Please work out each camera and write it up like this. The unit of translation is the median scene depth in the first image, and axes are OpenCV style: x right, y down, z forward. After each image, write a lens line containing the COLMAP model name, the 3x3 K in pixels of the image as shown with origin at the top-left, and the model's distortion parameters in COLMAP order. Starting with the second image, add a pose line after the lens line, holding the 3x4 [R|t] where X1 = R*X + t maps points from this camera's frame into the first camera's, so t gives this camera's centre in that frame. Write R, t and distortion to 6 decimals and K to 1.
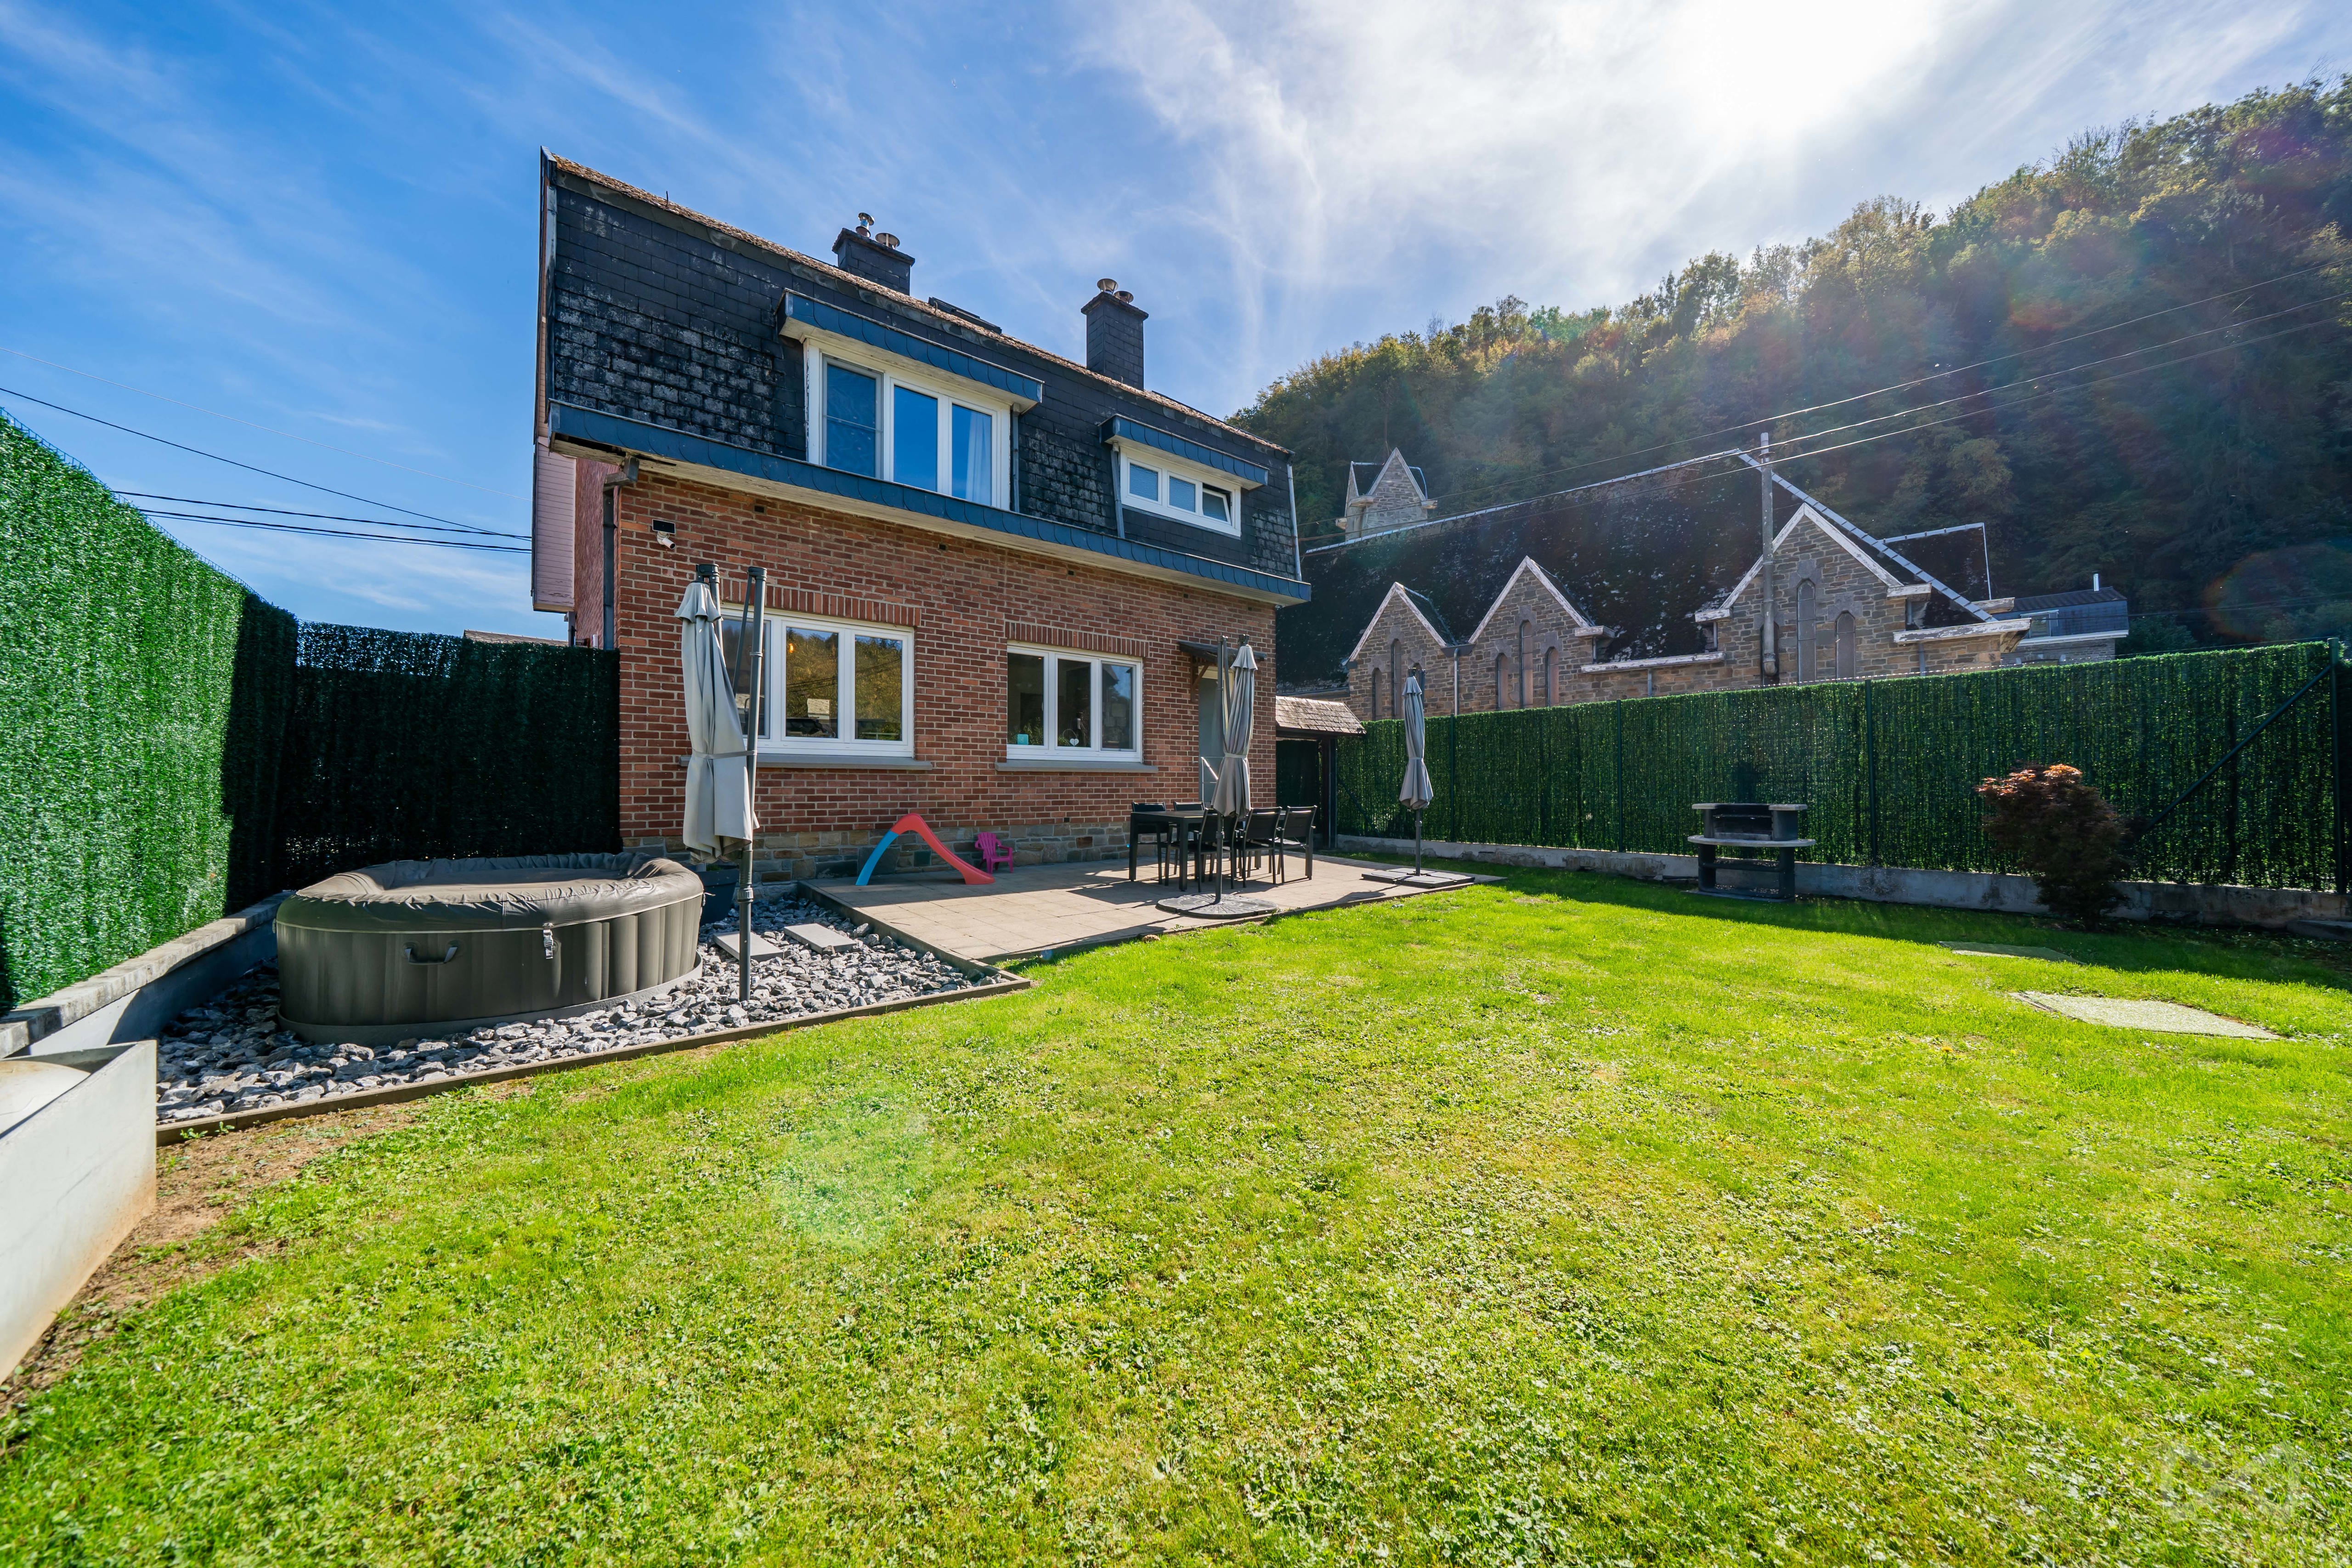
lens RADIAL K [[803.6, 0, 1164.7], [0, 803.6, 779.5], [0, 0, 1]] dist [-0.000817, -0.000163]
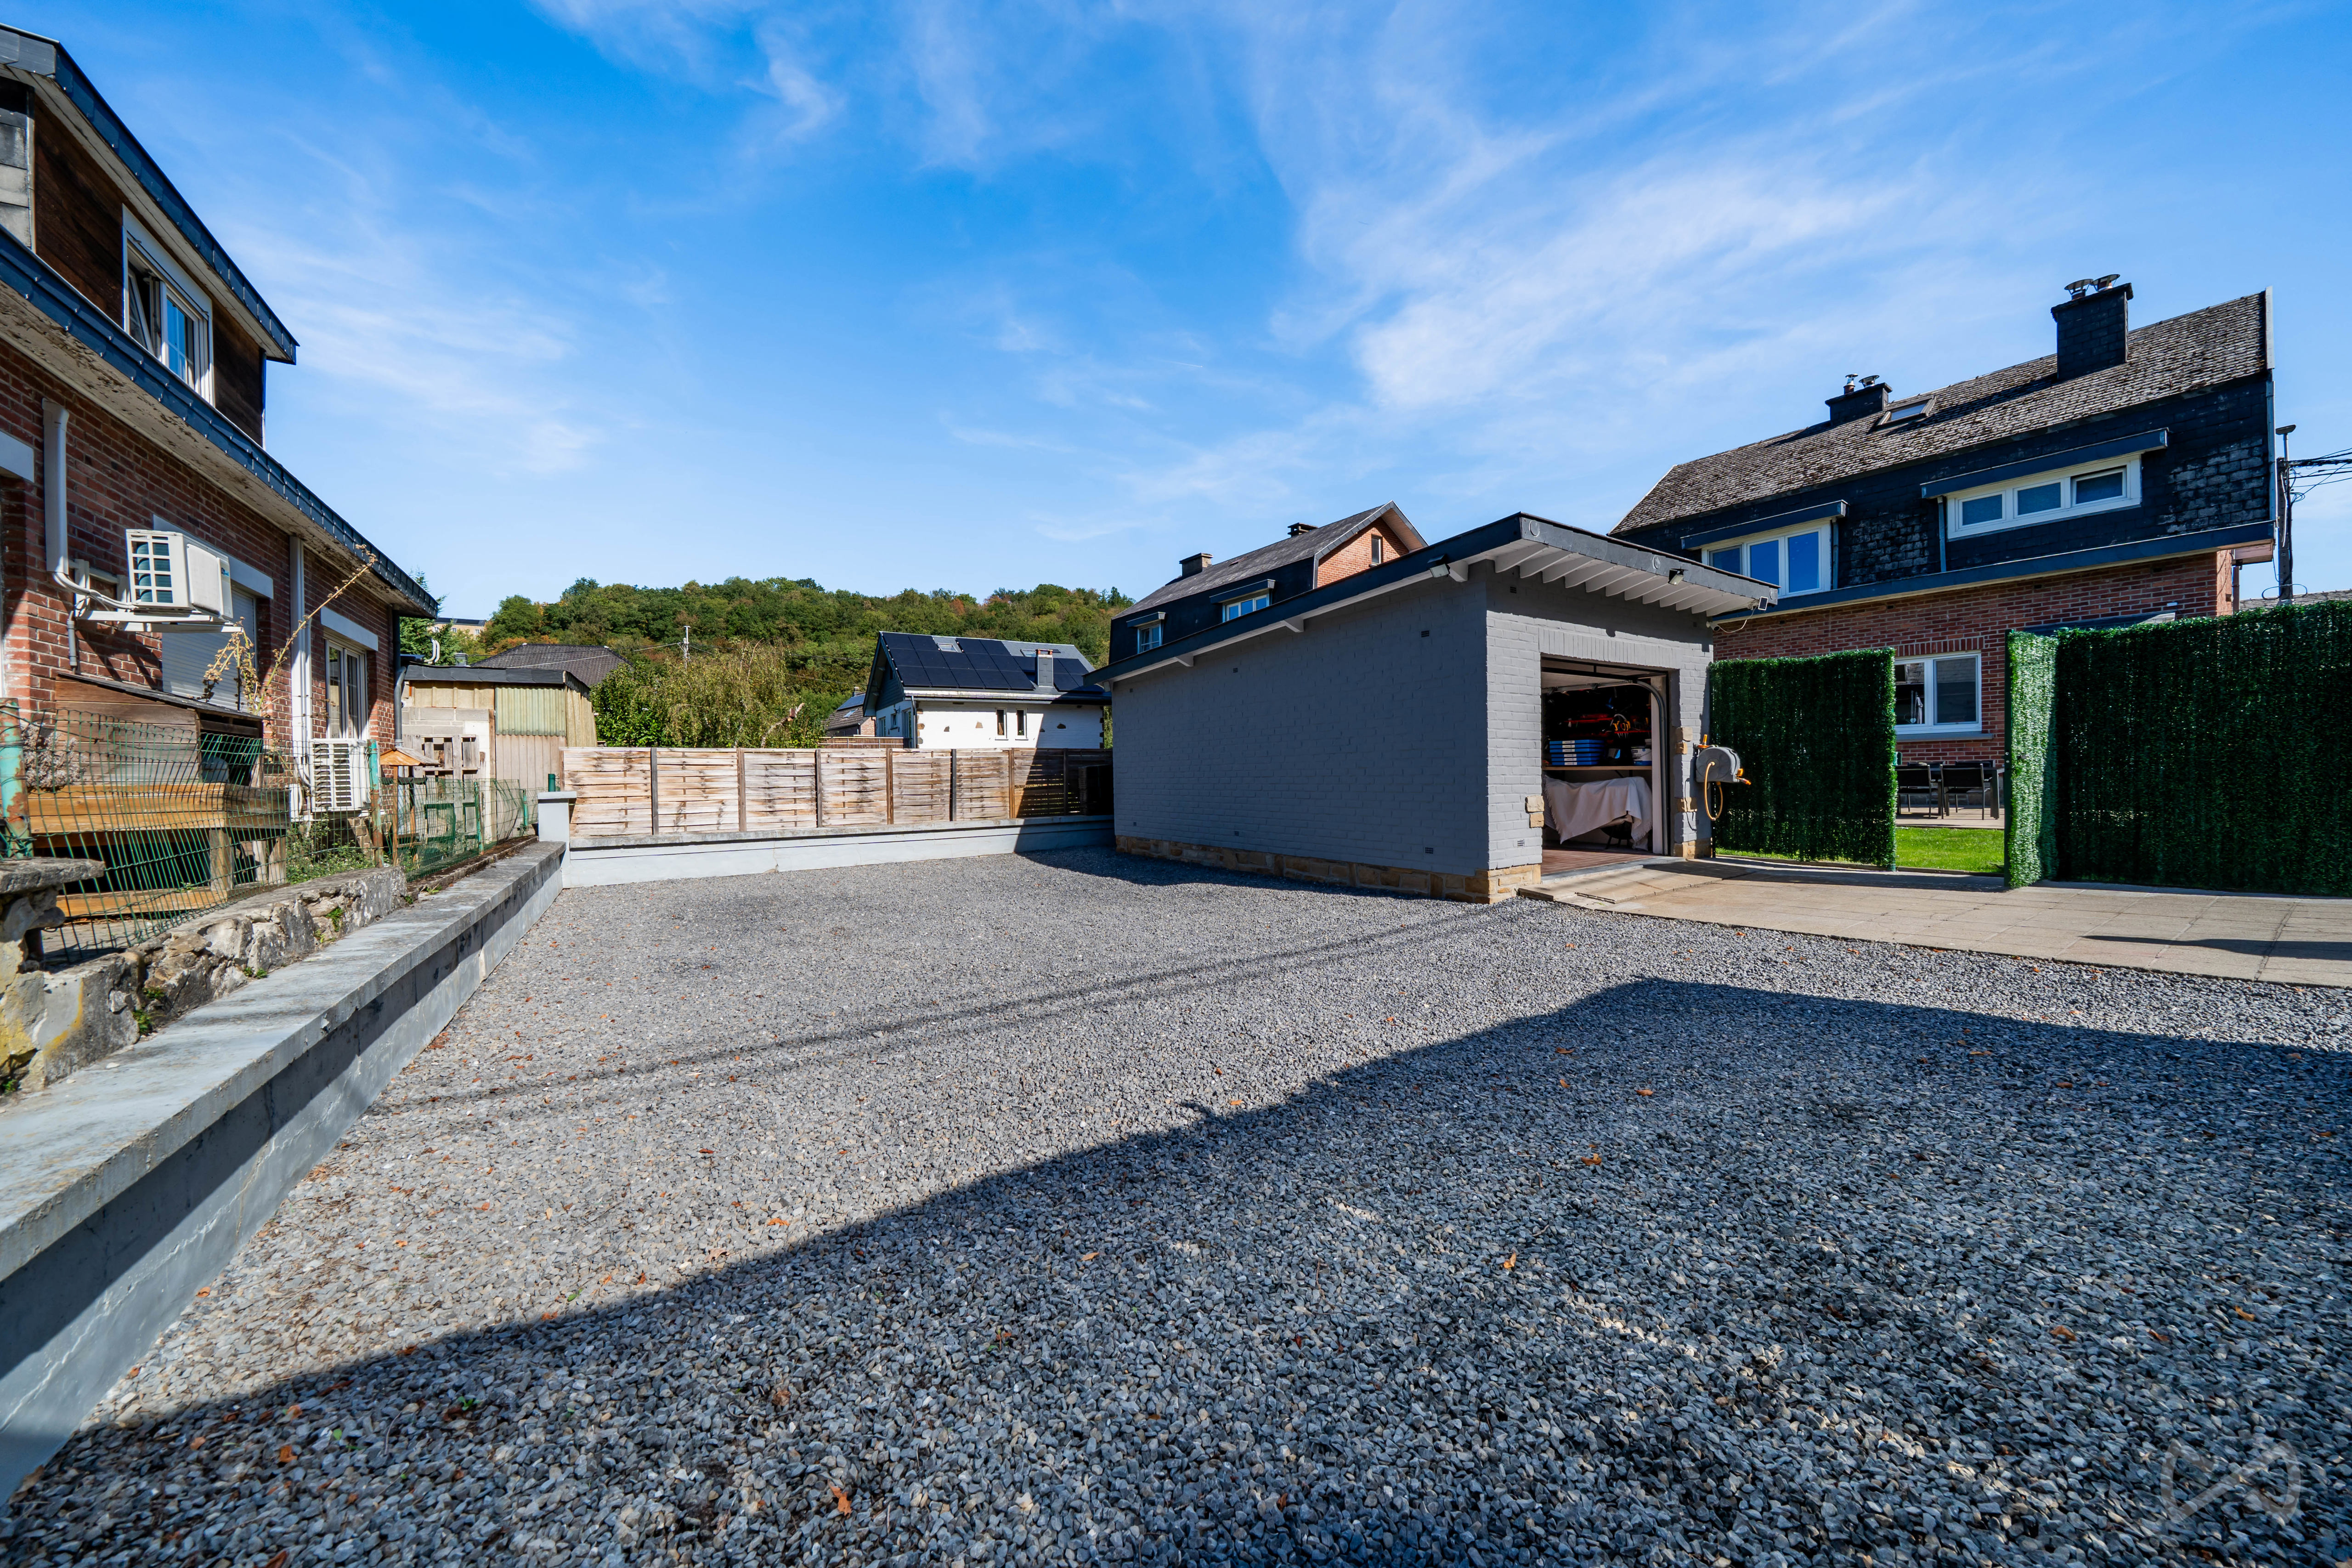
lens RADIAL K [[803.6, 0, 1171.6], [0, 803.6, 777.9], [0, 0, 1]] dist [-0.000817, -0.000163]
pose [[-0.081087, 0.001023, -0.996707, 1.038135], [0.016782, 0.999859, -0.000339, 0.025276], [0.996566, -0.016754, -0.081092, -0.144137]]
